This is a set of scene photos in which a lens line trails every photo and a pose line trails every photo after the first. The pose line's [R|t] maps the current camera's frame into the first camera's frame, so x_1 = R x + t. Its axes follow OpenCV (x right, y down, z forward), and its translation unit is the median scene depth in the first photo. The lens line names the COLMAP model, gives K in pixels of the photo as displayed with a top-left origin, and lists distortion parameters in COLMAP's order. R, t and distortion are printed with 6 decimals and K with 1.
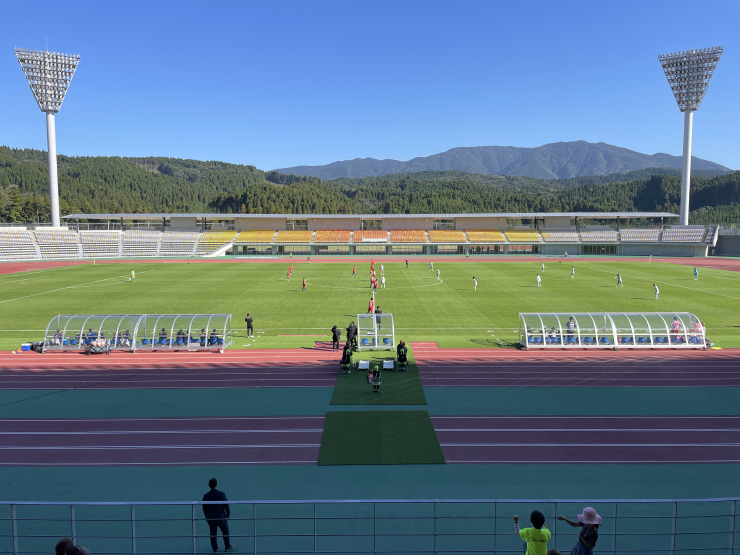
lens RADIAL K [[658.6, 0, 366.6], [0, 658.6, 276.4], [0, 0, 1]] dist [0.149307, -0.088542]
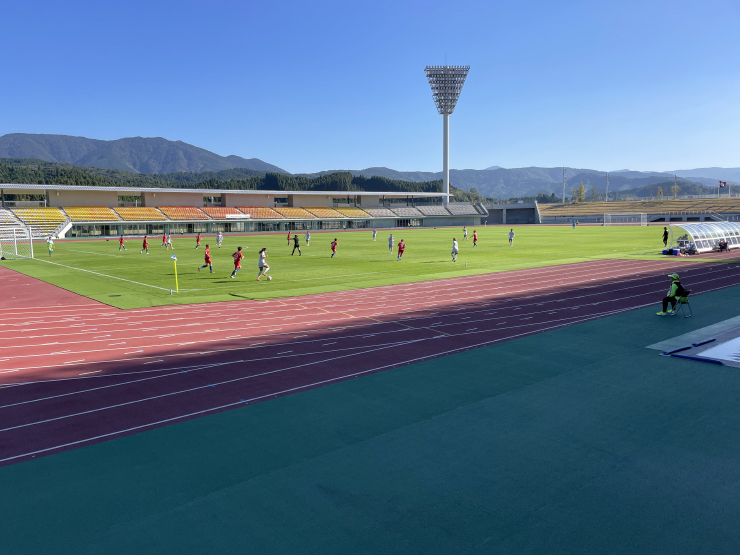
lens RADIAL K [[658.6, 0, 349.4], [0, 658.6, 281.5], [0, 0, 1]] dist [0.149307, -0.088542]
pose [[0.765365, -0.073327, 0.639406, -0.205889], [0.071144, 0.997039, 0.029182, 0.009681], [-0.639652, 0.023155, 0.768315, 0.066191]]
